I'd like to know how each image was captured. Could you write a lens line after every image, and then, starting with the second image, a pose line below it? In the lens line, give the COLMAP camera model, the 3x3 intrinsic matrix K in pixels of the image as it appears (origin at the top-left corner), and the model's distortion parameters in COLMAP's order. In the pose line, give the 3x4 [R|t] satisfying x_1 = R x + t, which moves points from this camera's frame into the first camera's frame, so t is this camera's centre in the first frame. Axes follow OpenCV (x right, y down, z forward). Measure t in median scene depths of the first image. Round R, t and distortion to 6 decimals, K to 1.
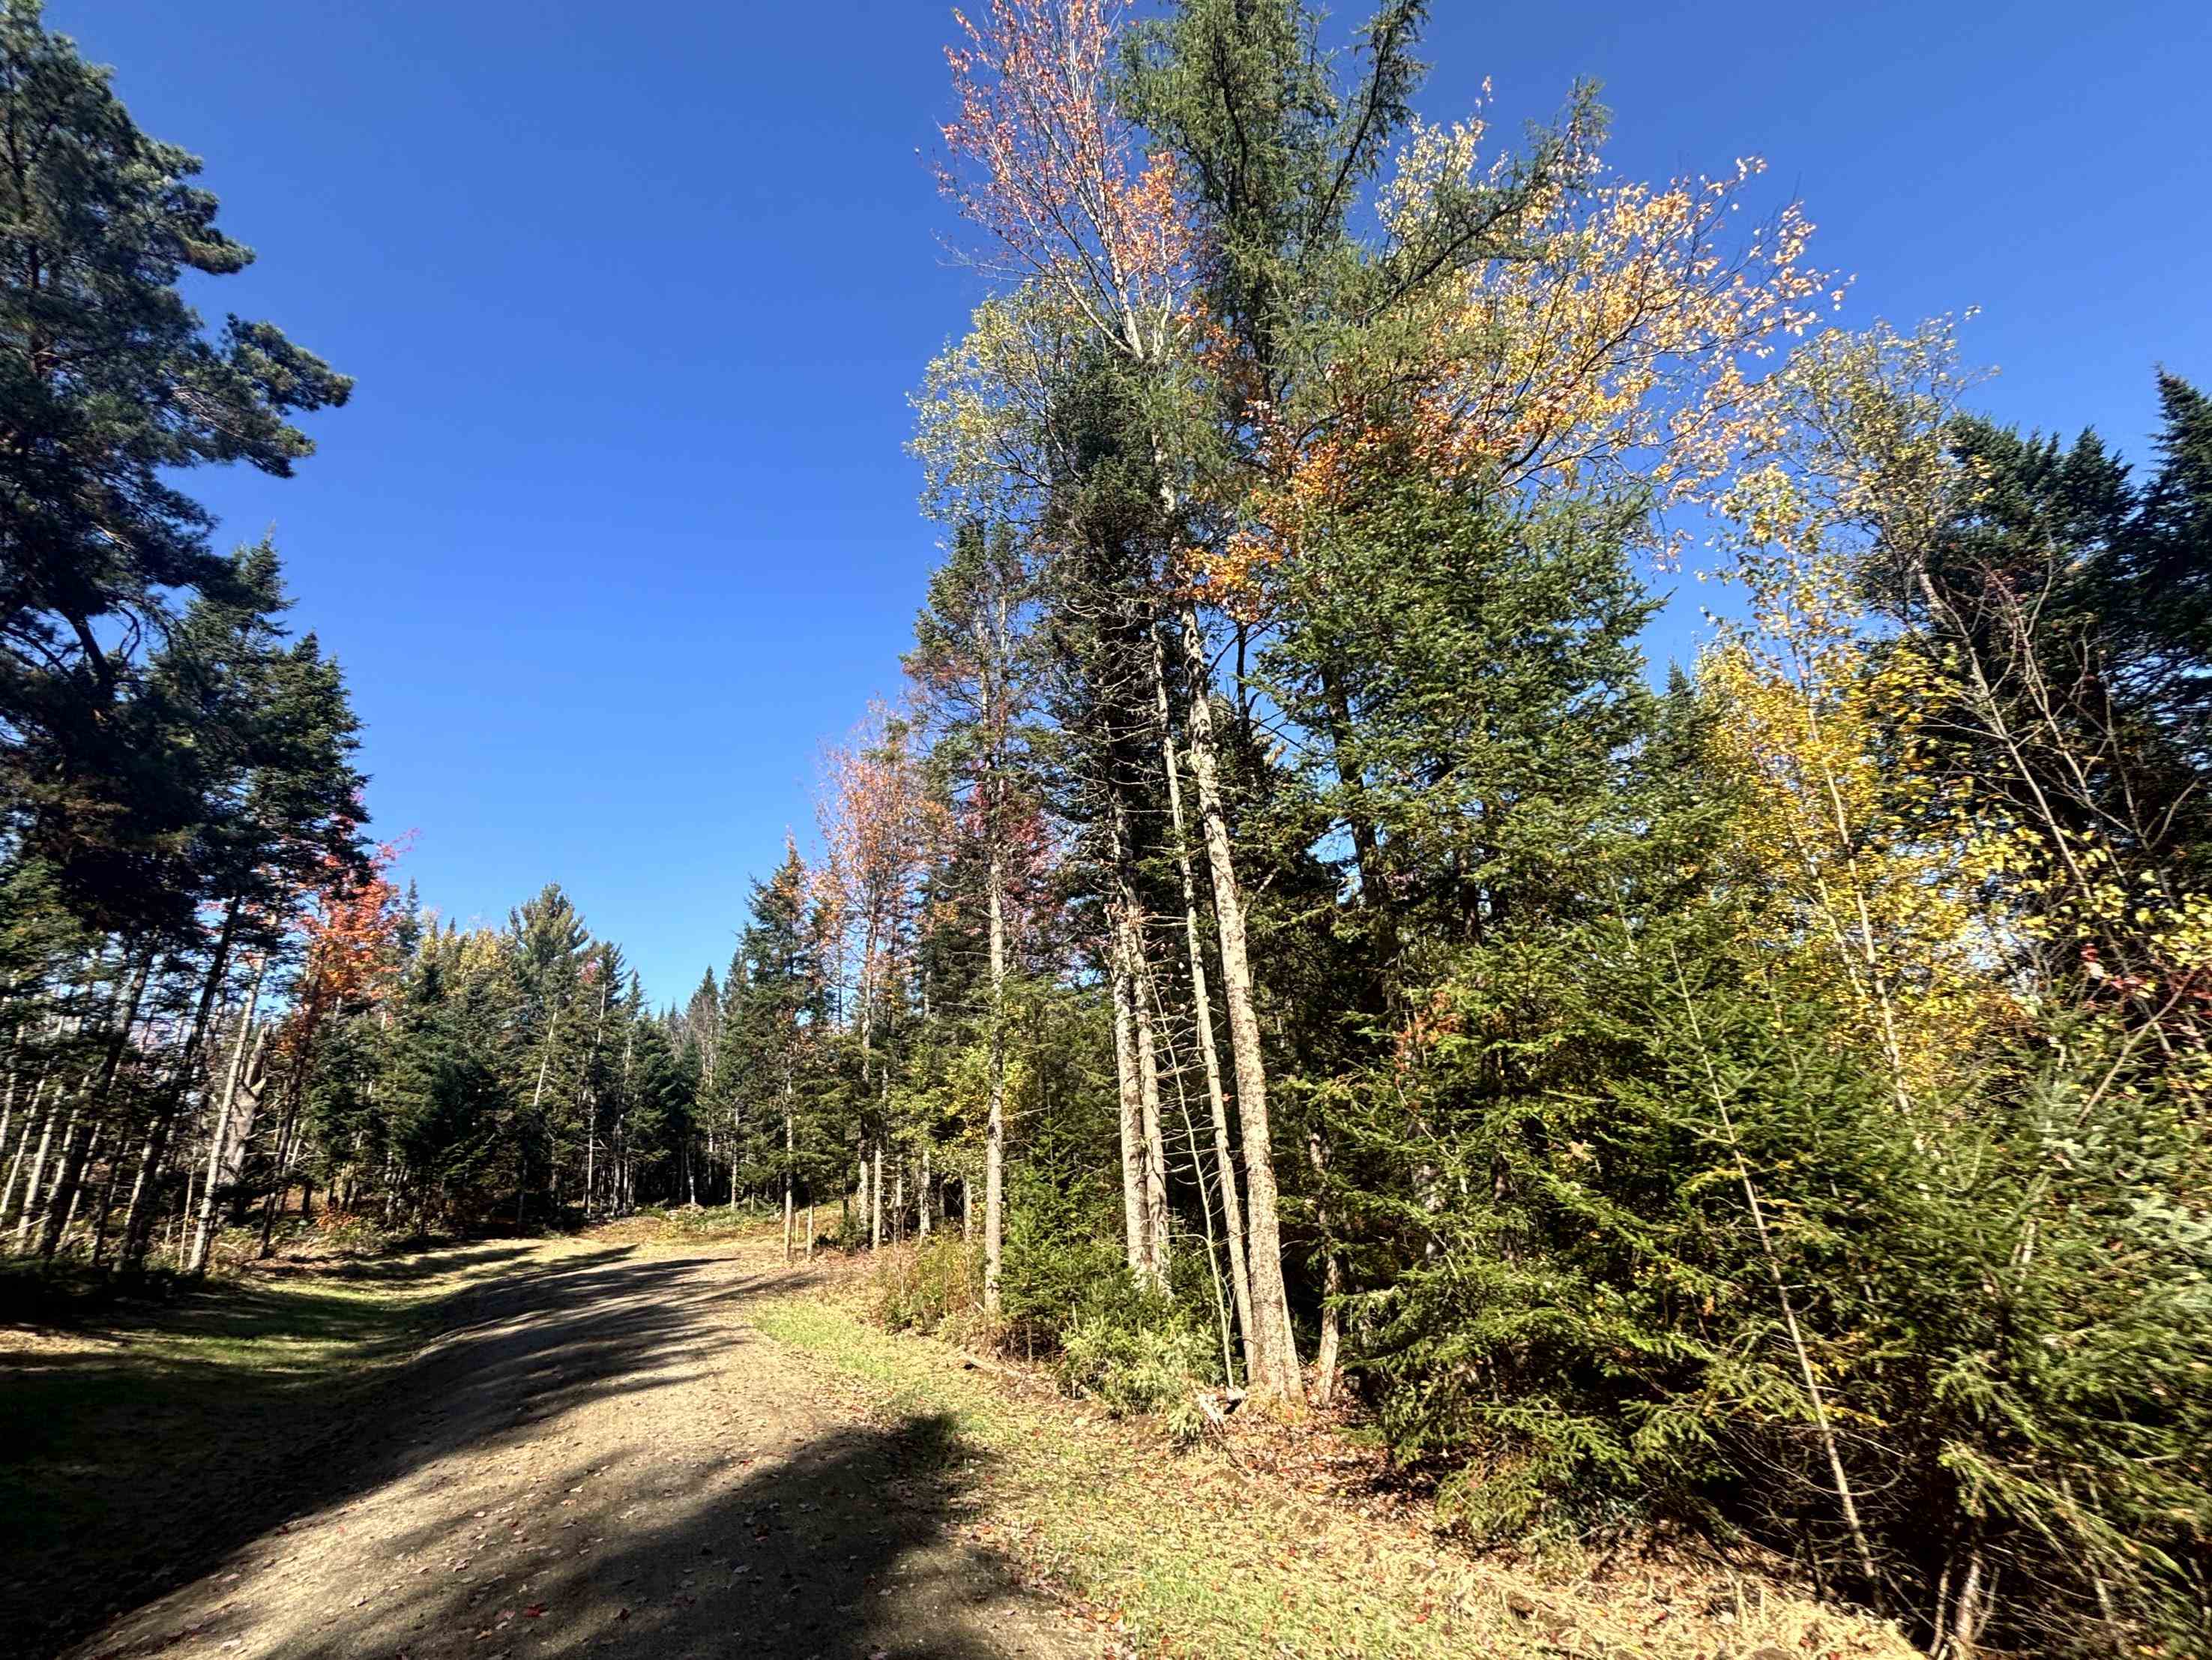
lens RADIAL K [[901.2, 0, 1089.7], [0, 901.2, 833.1], [0, 0, 1]] dist [0.000748, 0.000395]
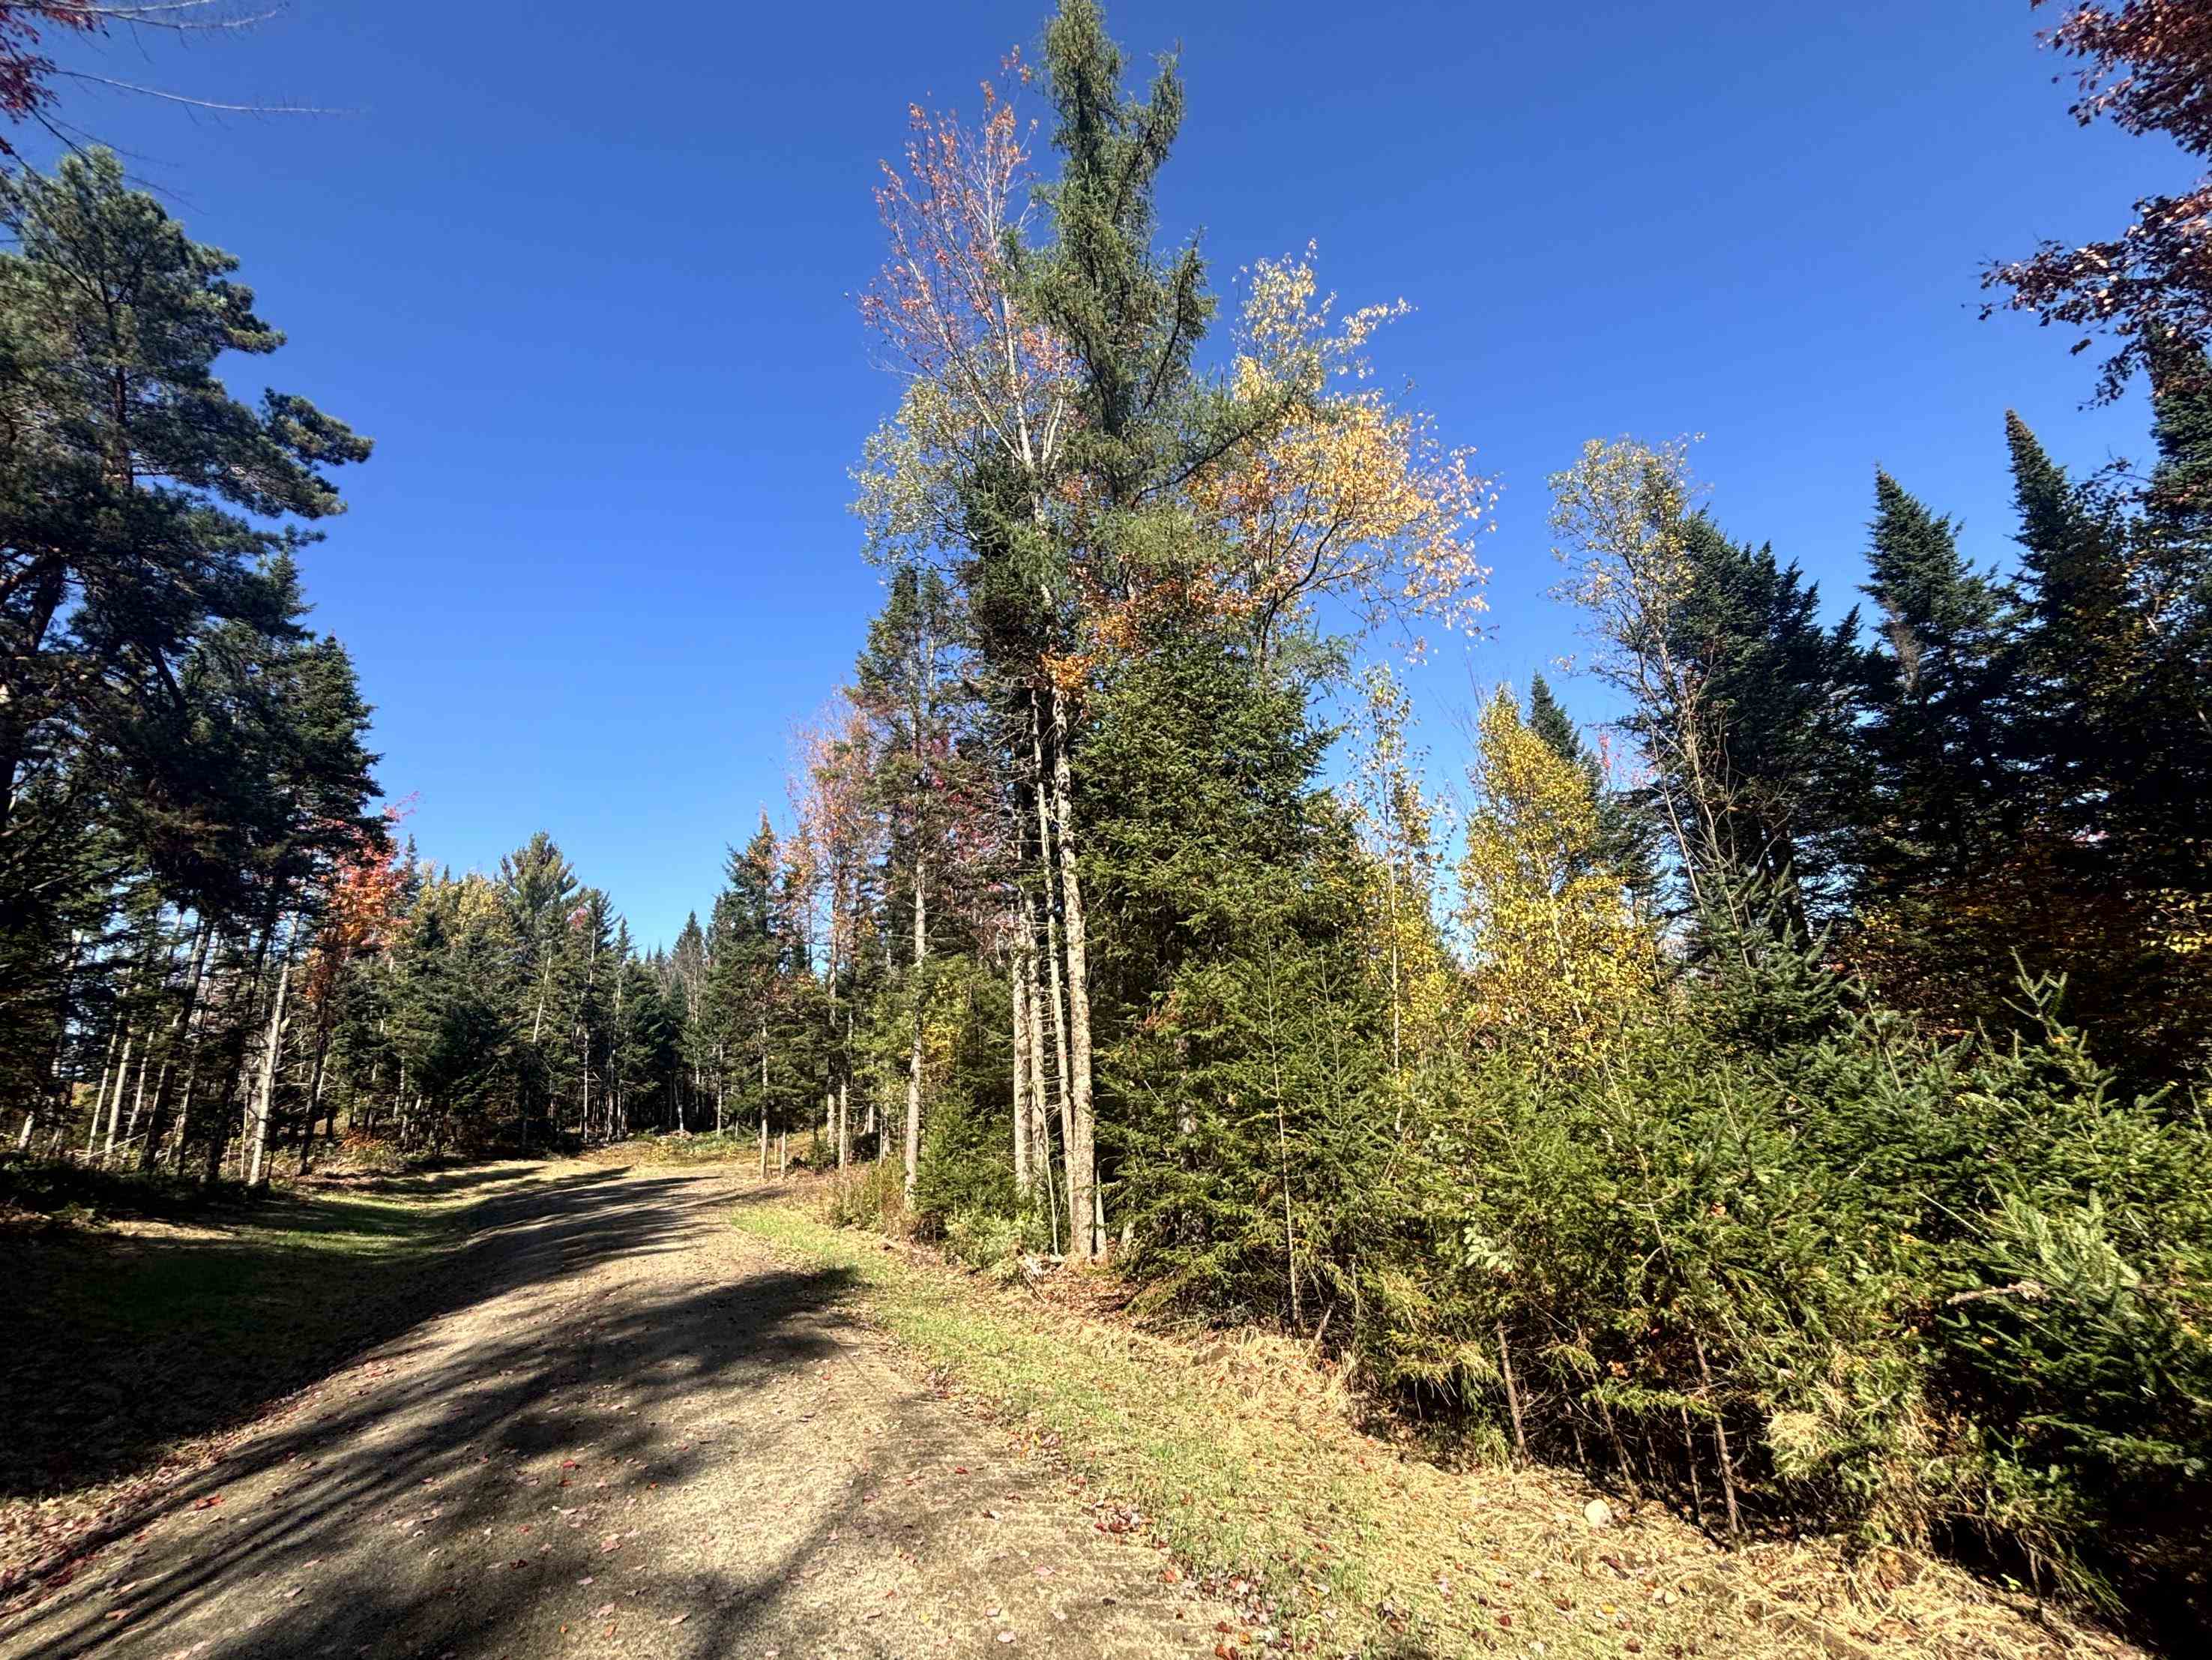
lens RADIAL K [[901.2, 0, 1090.4], [0, 901.2, 833.0], [0, 0, 1]] dist [0.000748, 0.000395]
pose [[0.999803, 0.010143, 0.017042, 0.082480], [-0.011306, 0.997513, 0.069570, -0.074634], [-0.016294, -0.069749, 0.997431, -0.182397]]
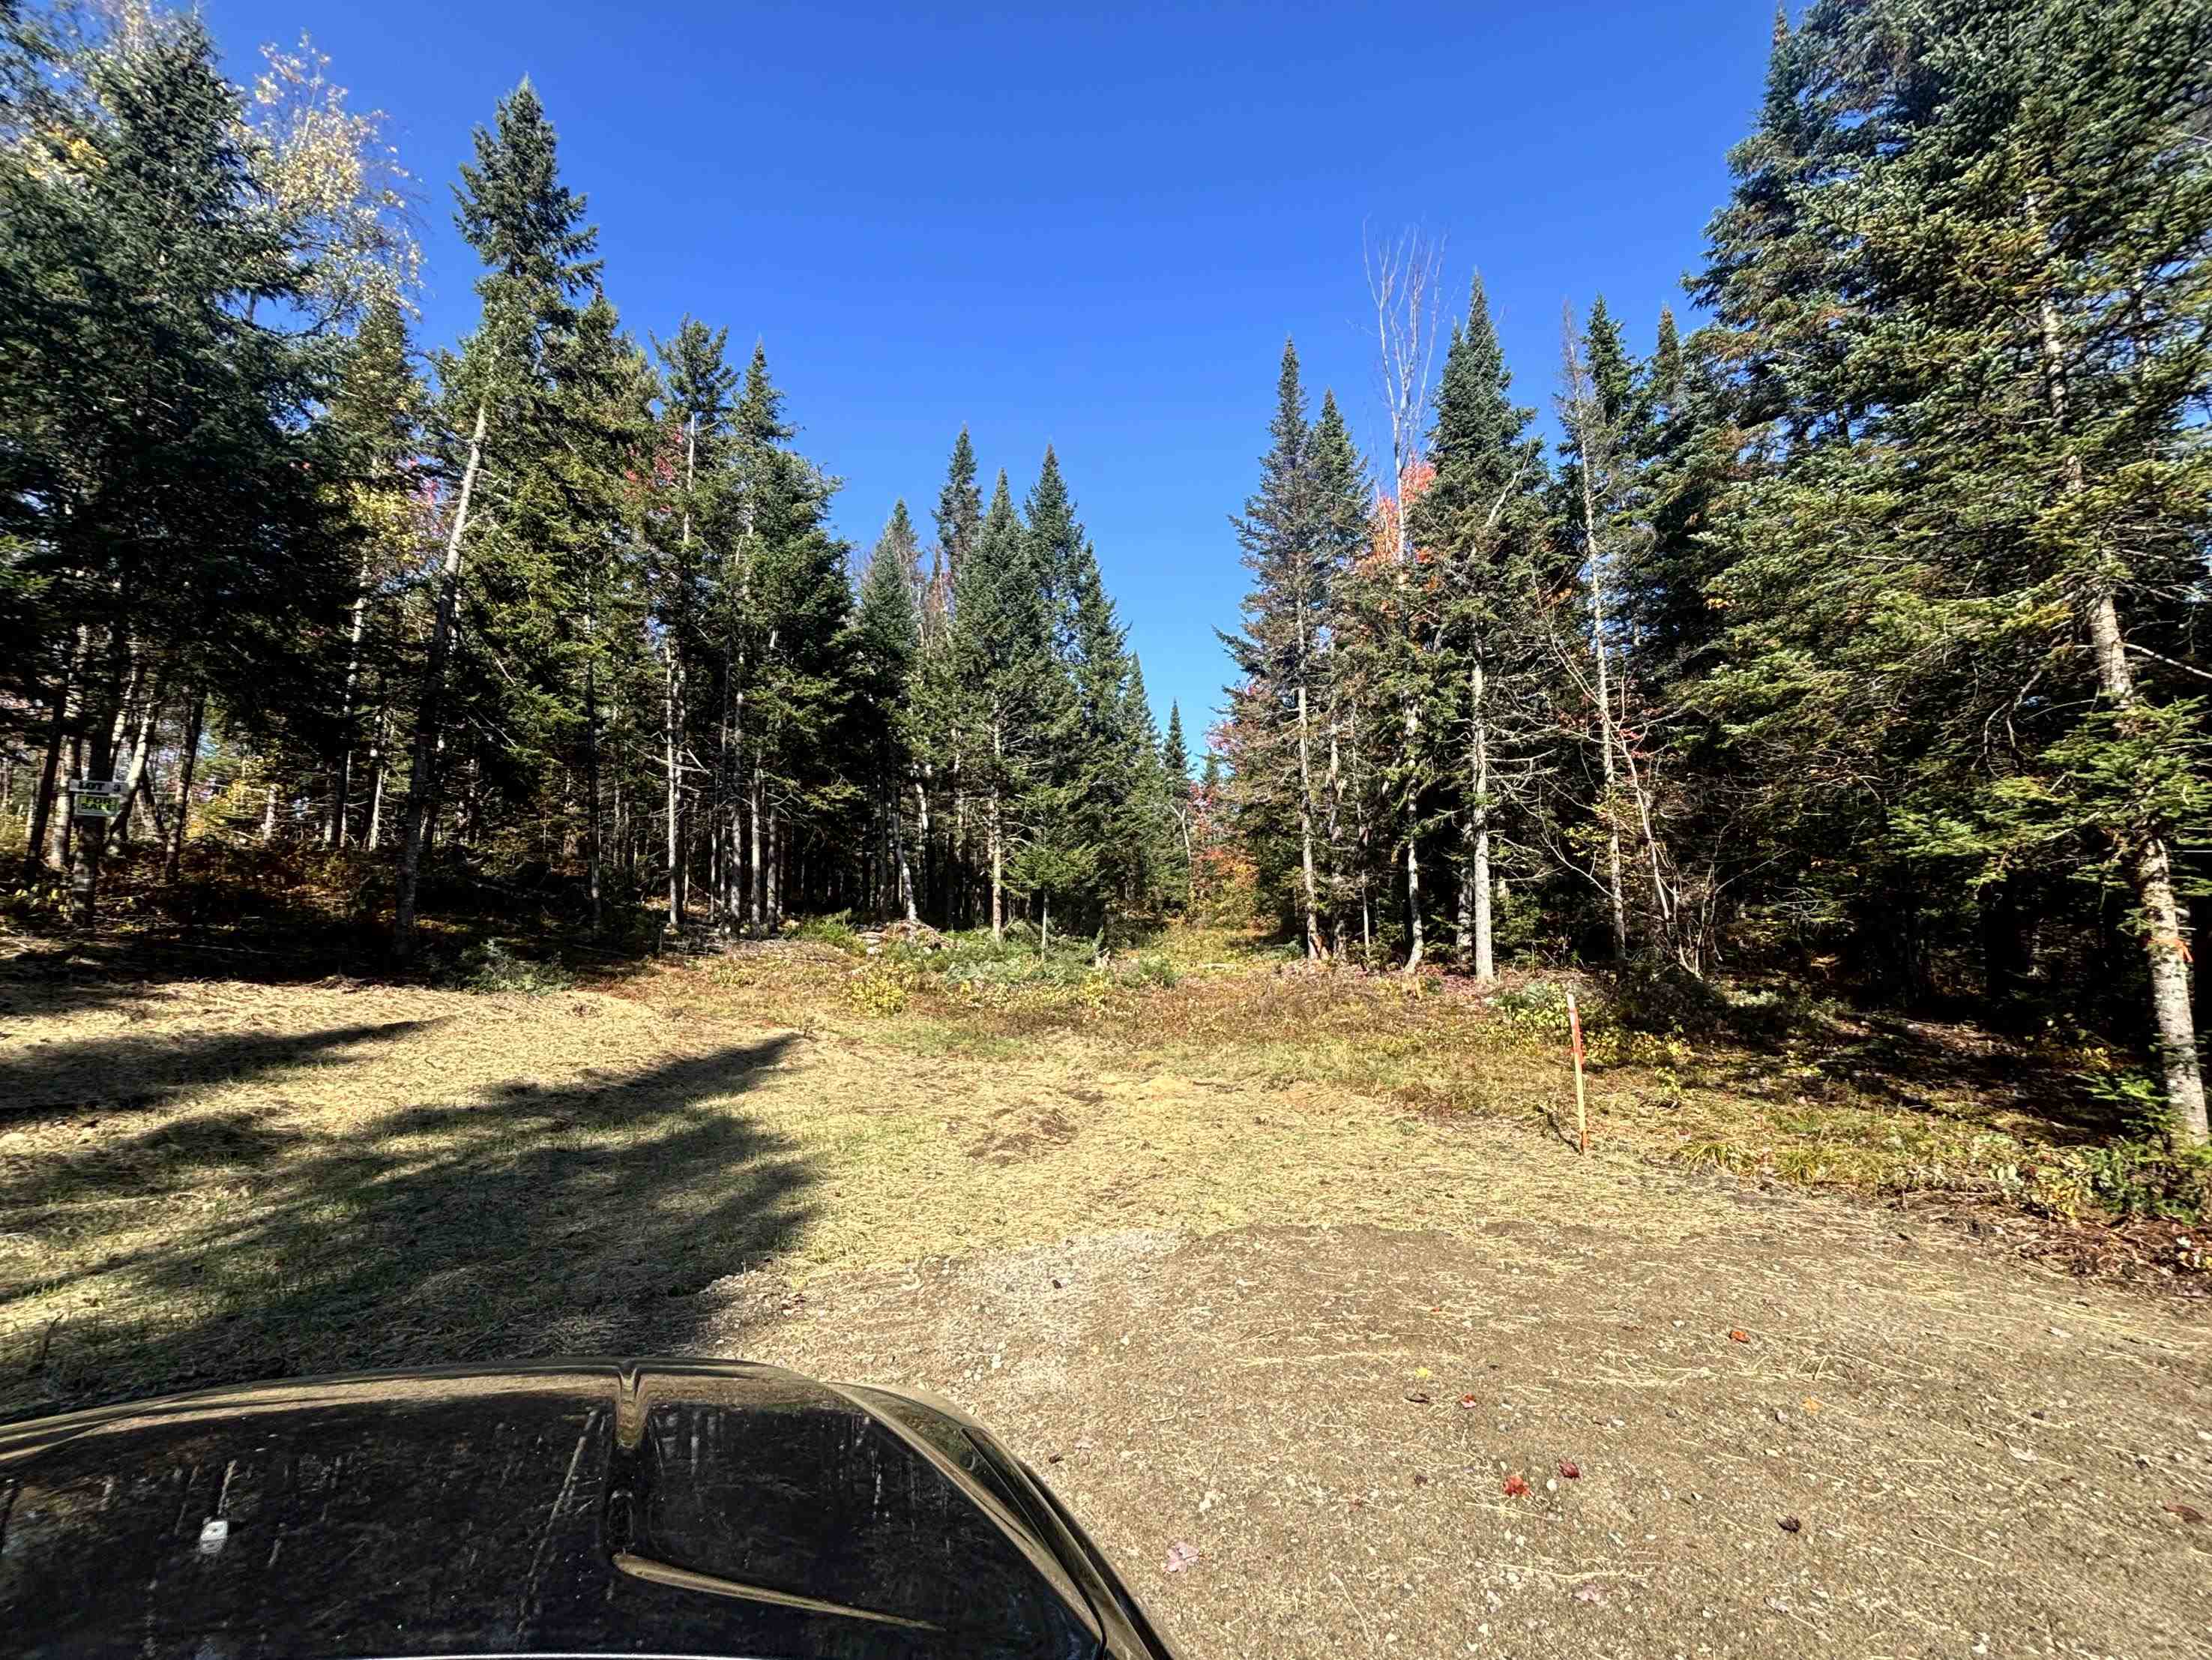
lens RADIAL K [[901.2, 0, 1106.3], [0, 901.2, 817.1], [0, 0, 1]] dist [0.000748, 0.000395]
pose [[0.991476, 0.063495, -0.113769, -0.791151], [-0.035042, 0.970992, 0.236529, 0.673968], [0.125487, -0.230527, 0.964941, 1.592167]]
